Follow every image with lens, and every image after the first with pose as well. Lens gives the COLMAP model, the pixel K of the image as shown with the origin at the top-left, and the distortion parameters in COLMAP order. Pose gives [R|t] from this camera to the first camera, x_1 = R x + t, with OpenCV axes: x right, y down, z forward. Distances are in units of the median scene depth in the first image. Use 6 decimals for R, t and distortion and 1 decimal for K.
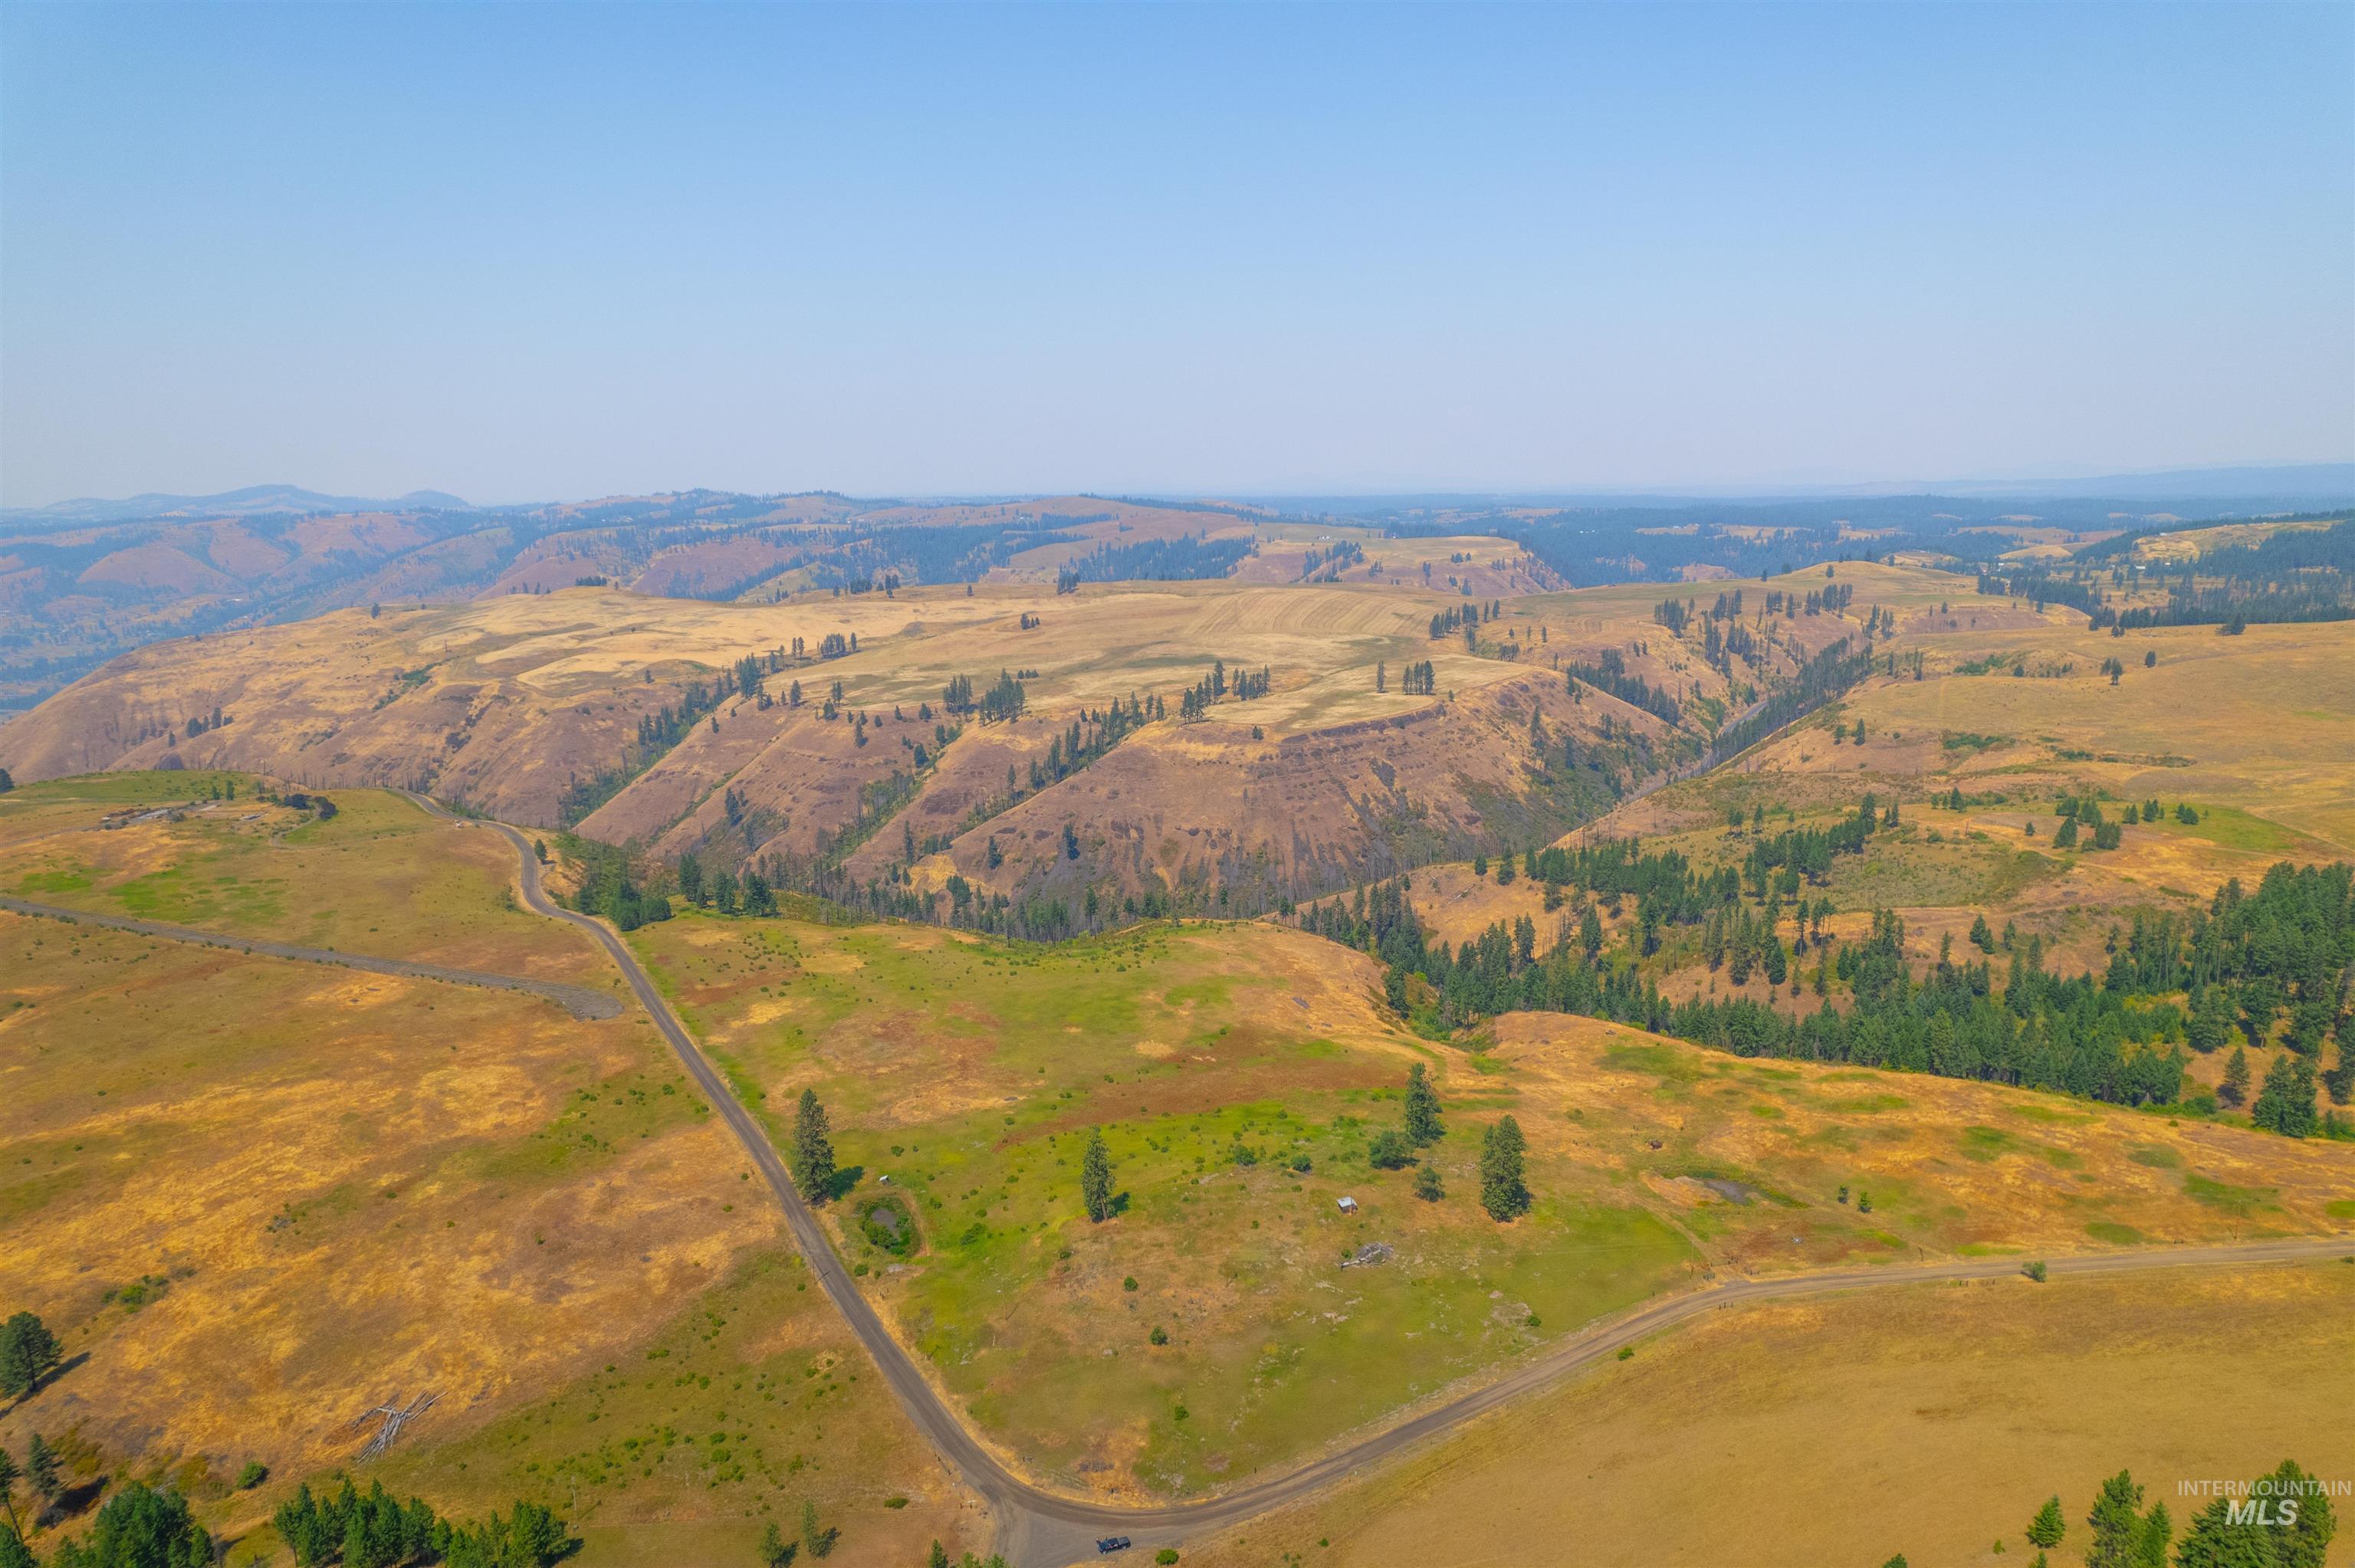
lens RADIAL K [[1509.7, 0, 1191.1], [0, 1509.7, 800.3], [0, 0, 1]] dist [-0.076380, 0.064453]
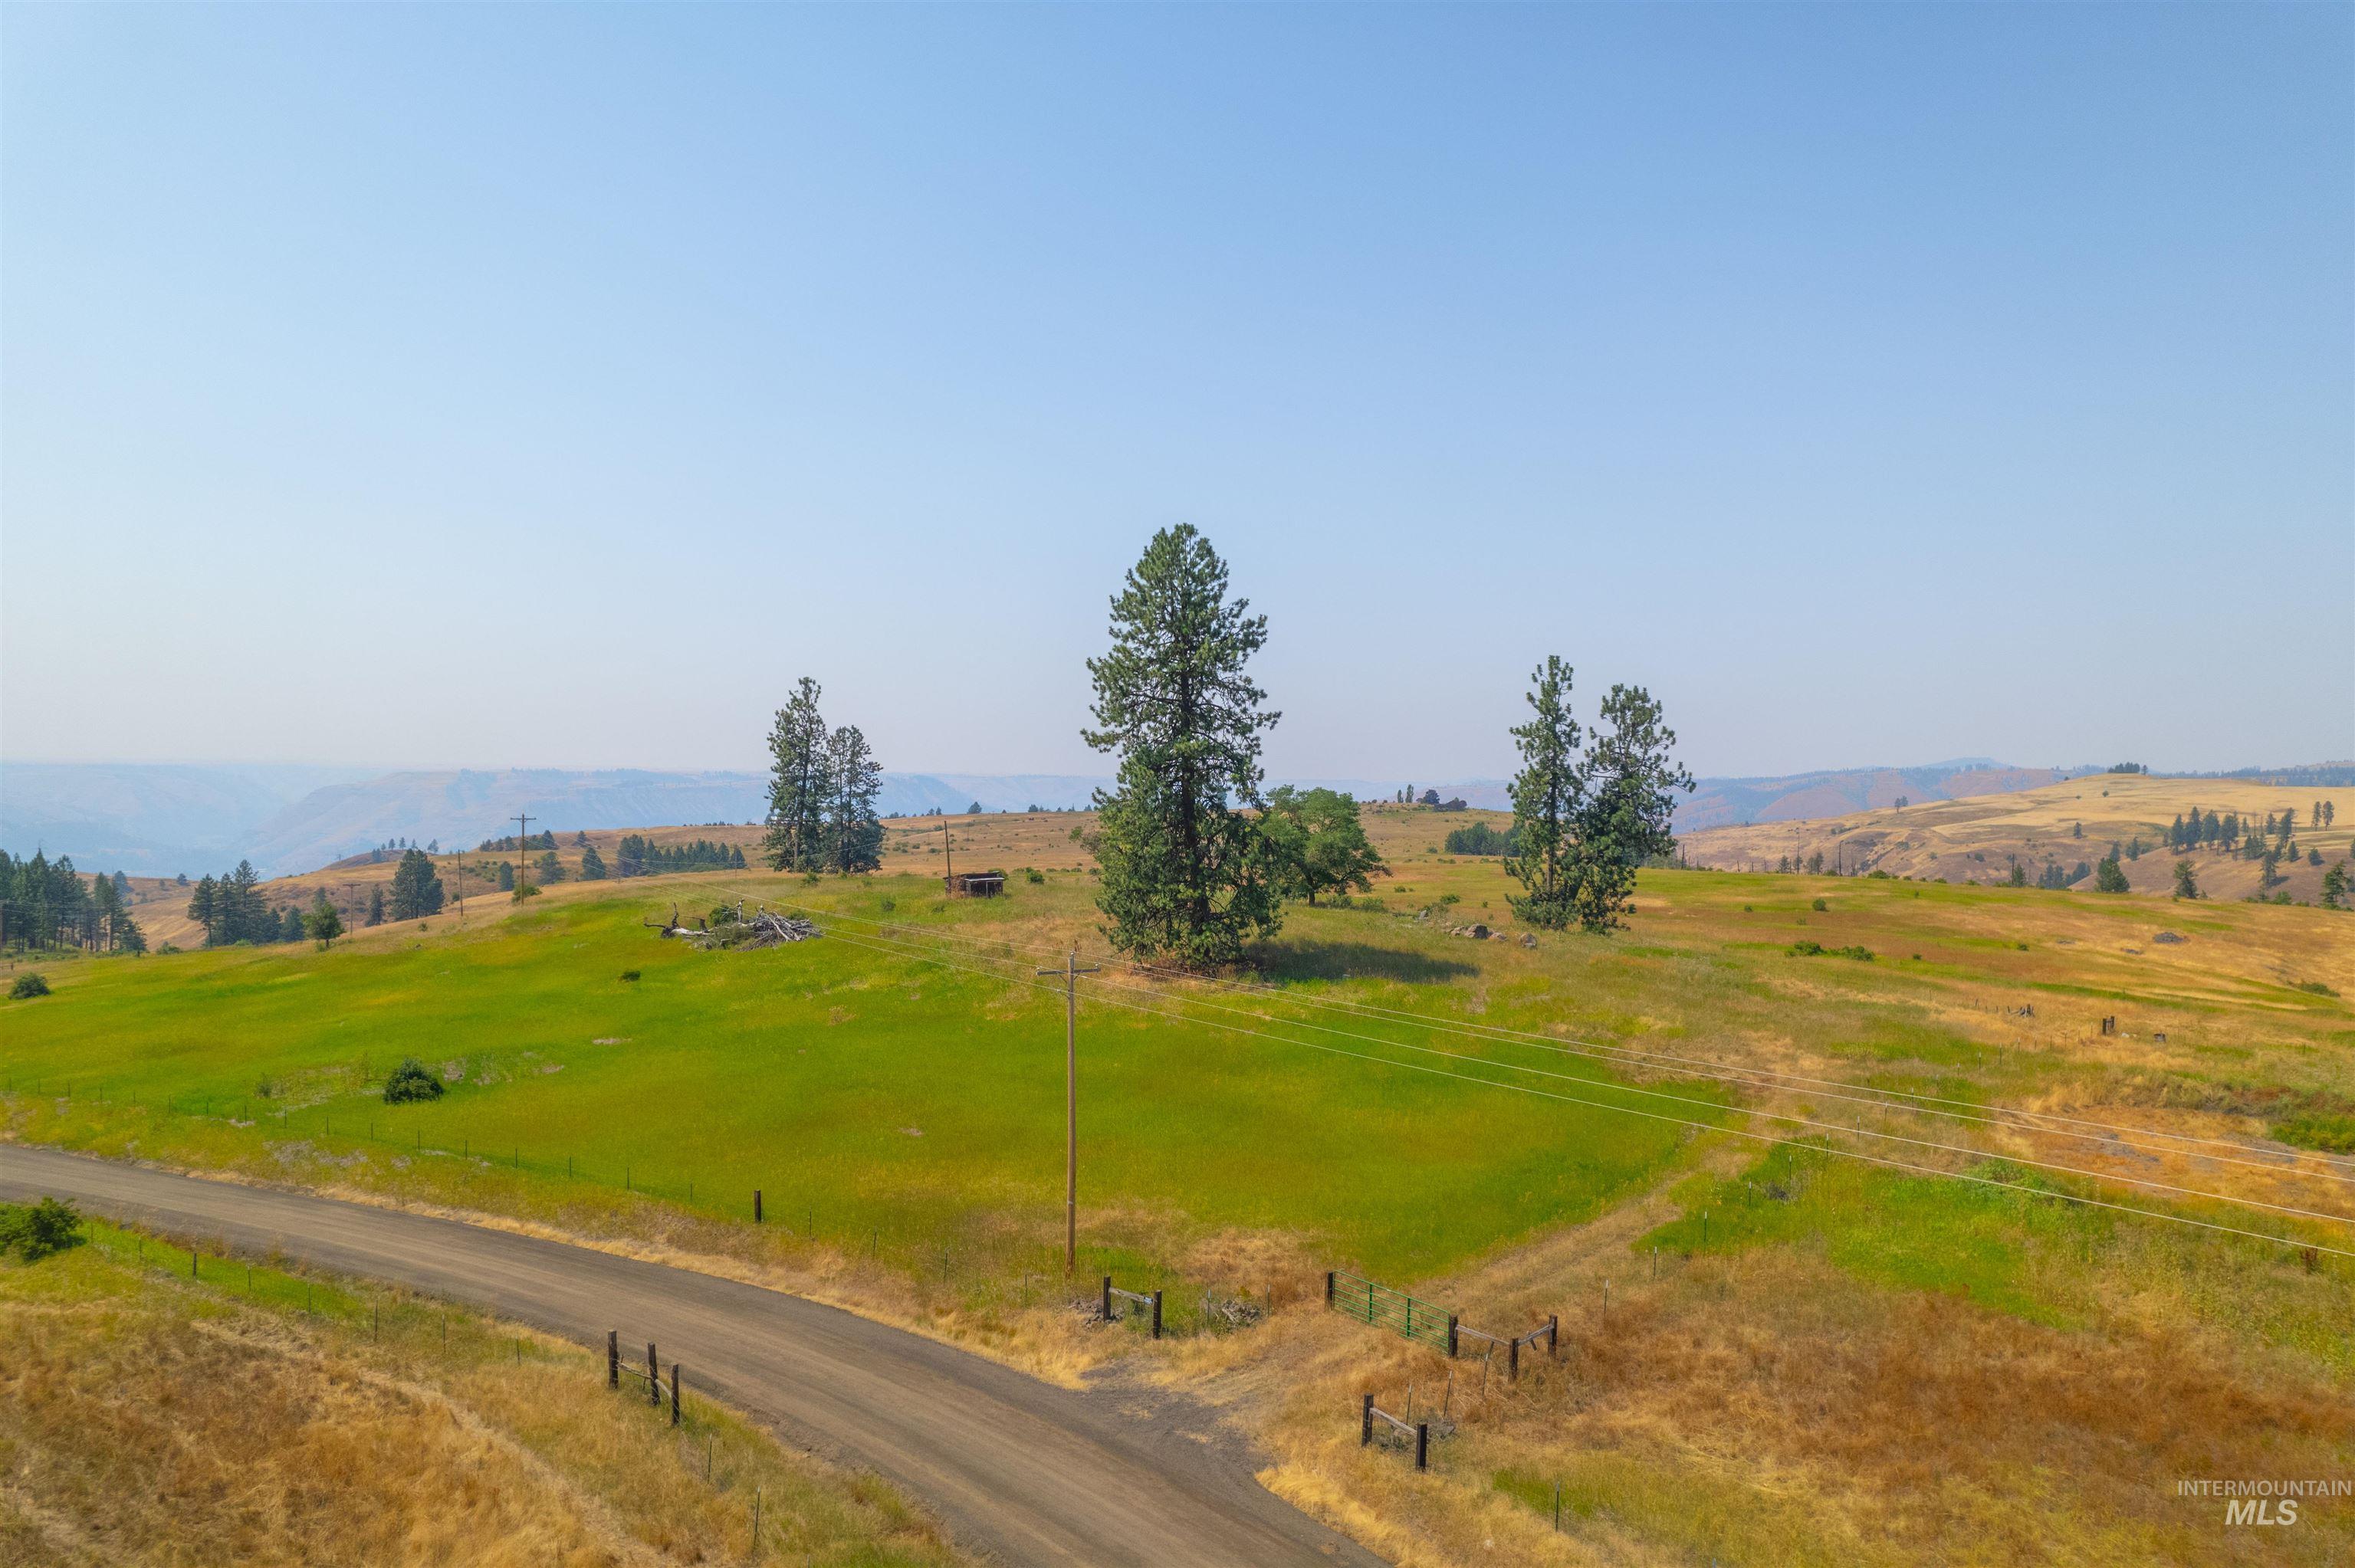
lens RADIAL K [[1509.7, 0, 1184.6], [0, 1509.7, 776.3], [0, 0, 1]] dist [-0.076380, 0.064453]
pose [[0.491517, 0.009561, -0.870815, 0.118368], [-0.194283, 0.975943, -0.098944, 0.075687], [0.848920, 0.217817, 0.481550, 0.244408]]
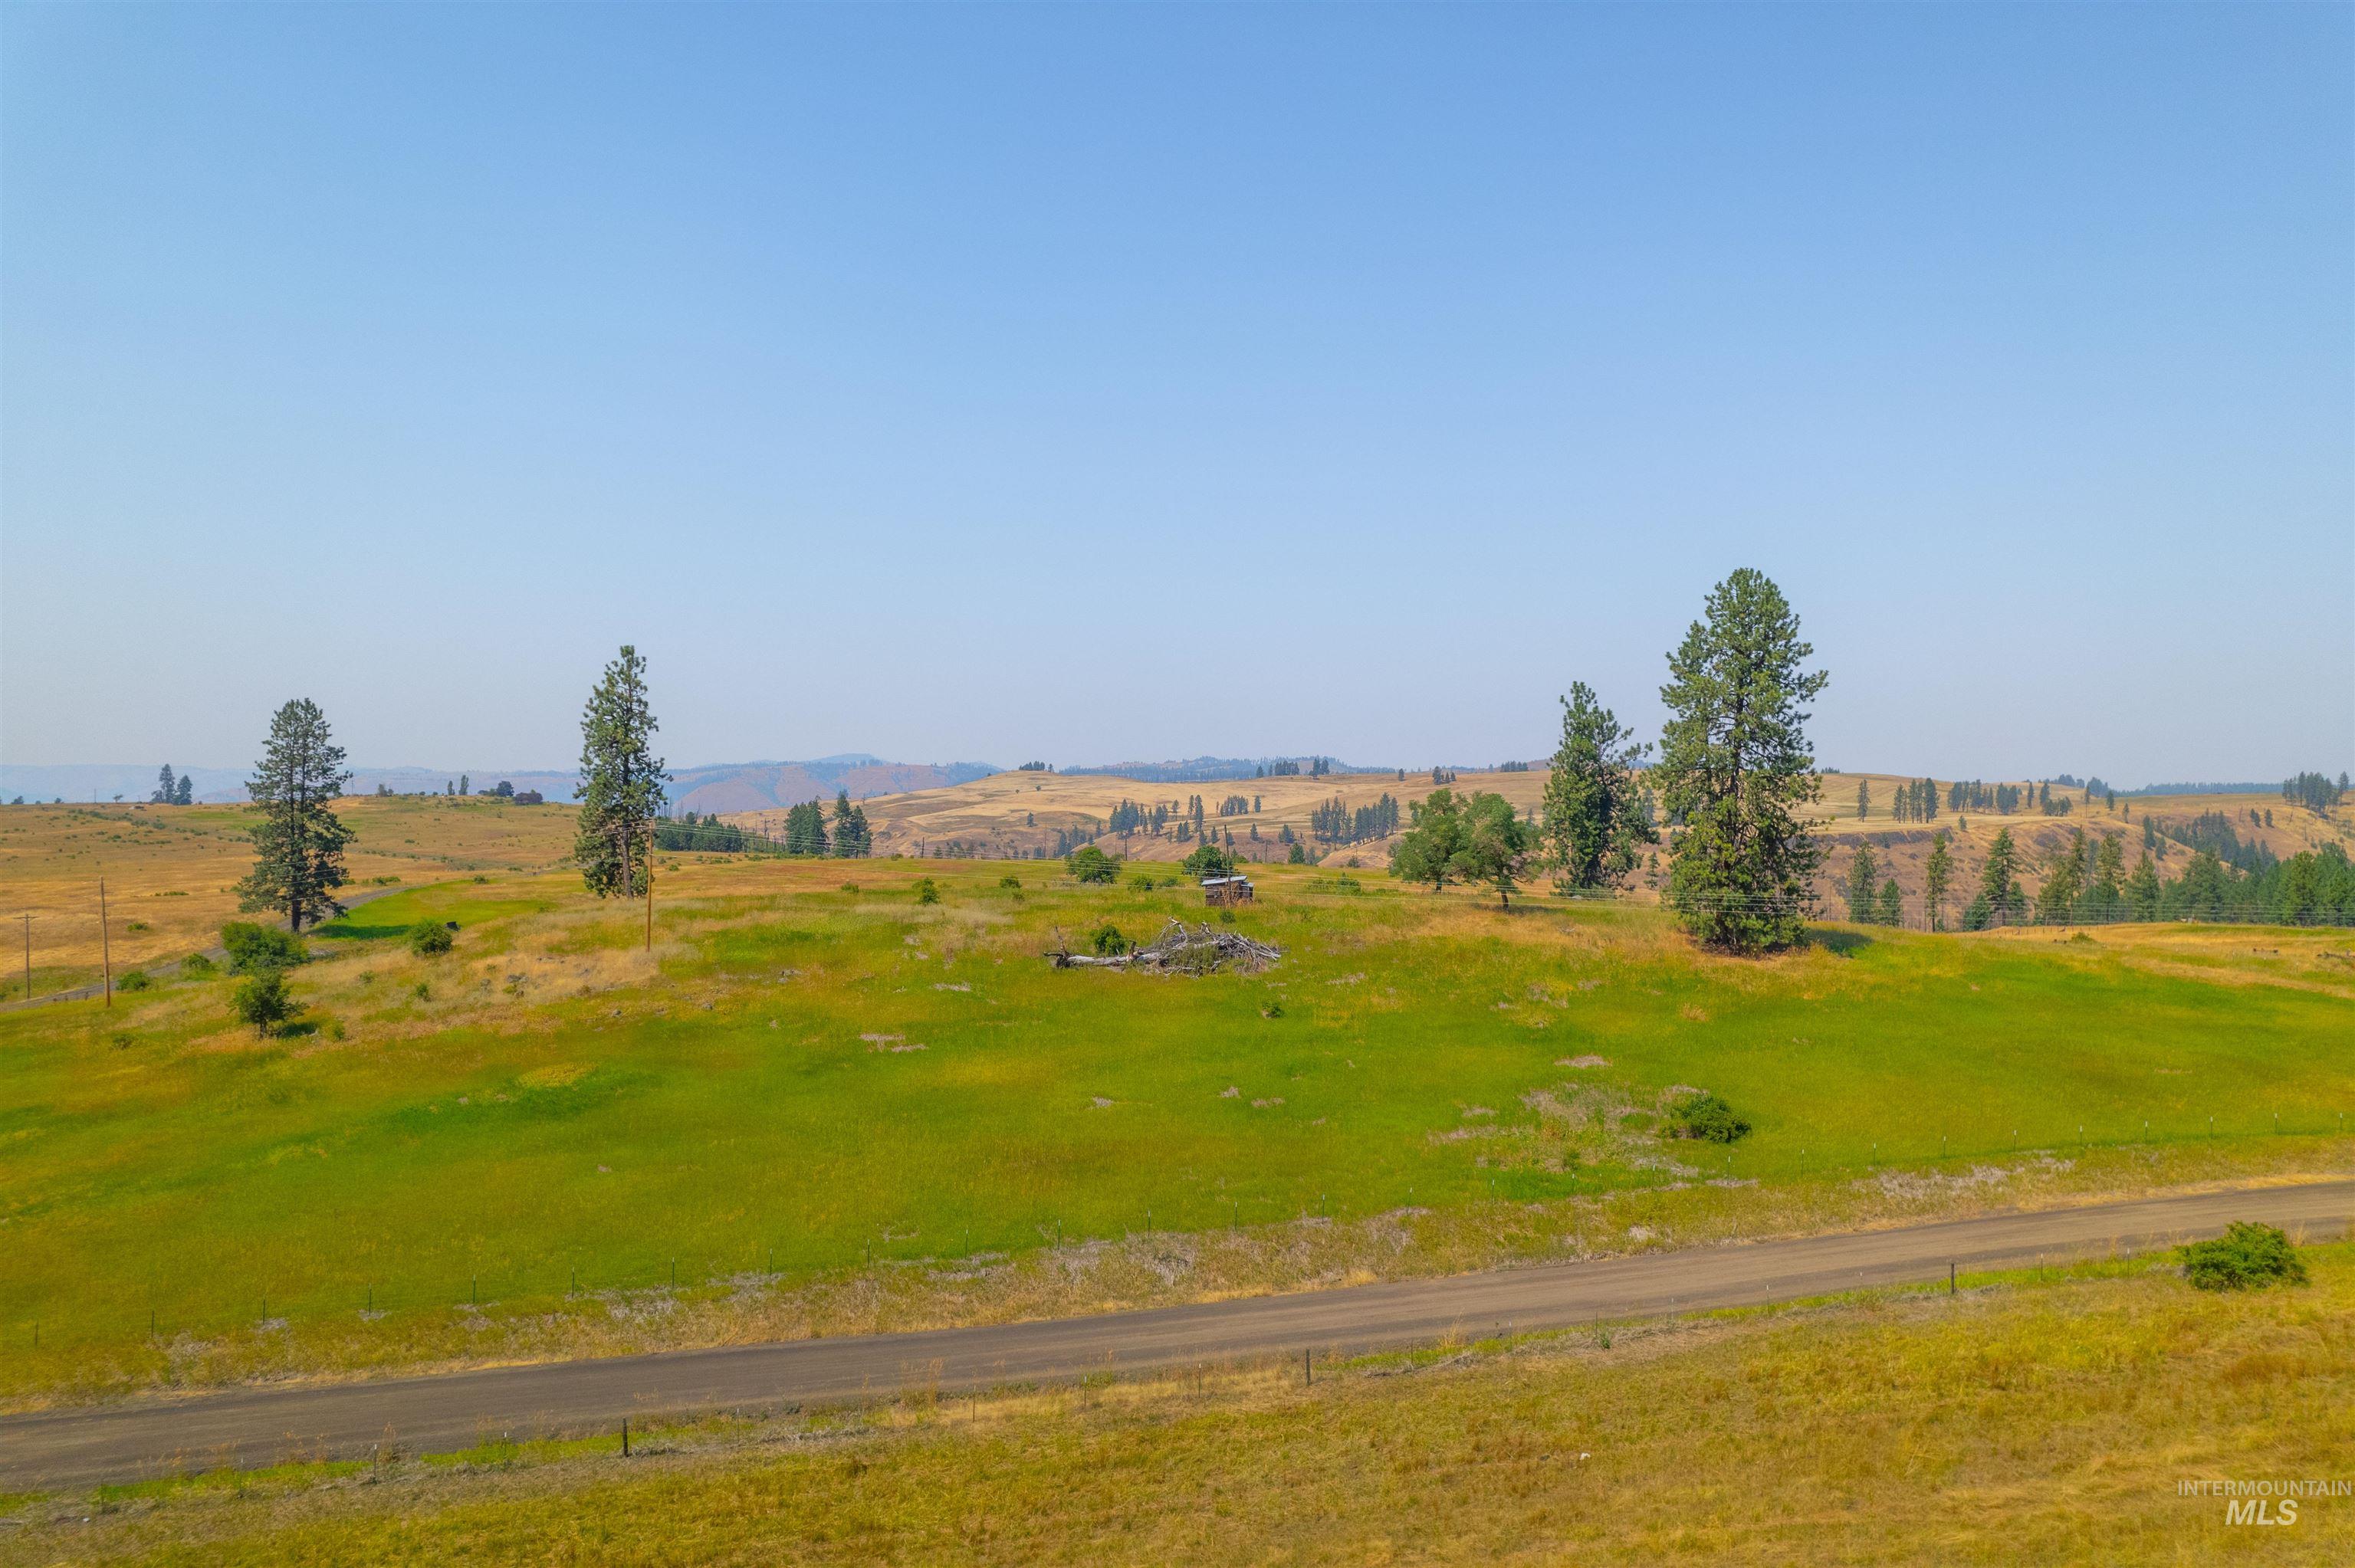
lens RADIAL K [[1509.7, 0, 1186.4], [0, 1509.7, 792.8], [0, 0, 1]] dist [-0.076380, 0.064453]
pose [[0.941166, 0.026498, -0.336904, 0.057335], [-0.095711, 0.977004, -0.190532, 0.087350], [0.324107, 0.211568, 0.922059, 0.194182]]
